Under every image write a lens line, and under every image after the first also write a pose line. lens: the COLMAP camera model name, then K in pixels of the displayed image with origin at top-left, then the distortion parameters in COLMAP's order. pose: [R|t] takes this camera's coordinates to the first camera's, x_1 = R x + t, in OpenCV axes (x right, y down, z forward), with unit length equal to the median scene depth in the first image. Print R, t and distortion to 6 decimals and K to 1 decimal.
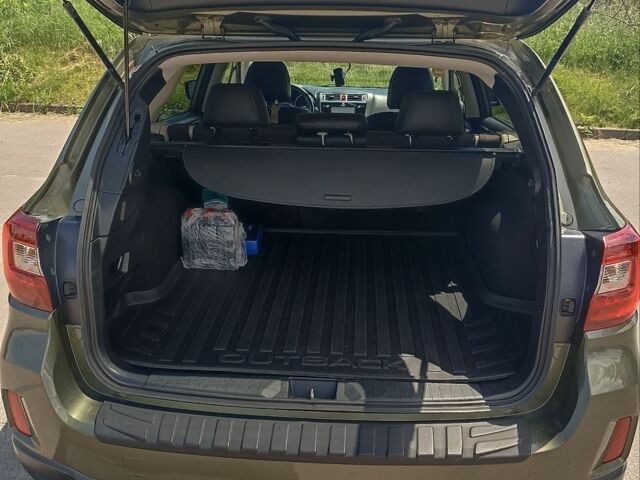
lens RADIAL K [[610.7, 0, 320.0], [0, 610.7, 240.0], [0, 0, 1]] dist [0.048600, -0.013743]
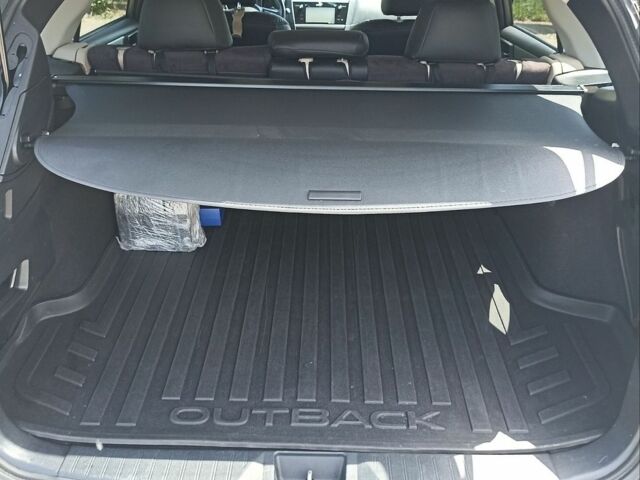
lens RADIAL K [[622.9, 0, 320.0], [0, 622.9, 240.0], [0, 0, 1]] dist [-0.000176, 0.010180]
pose [[0.998485, -0.019285, 0.051544, -0.023048], [0.010823, 0.987113, 0.159657, -0.087228], [-0.053959, -0.158857, 0.985826, 0.260182]]
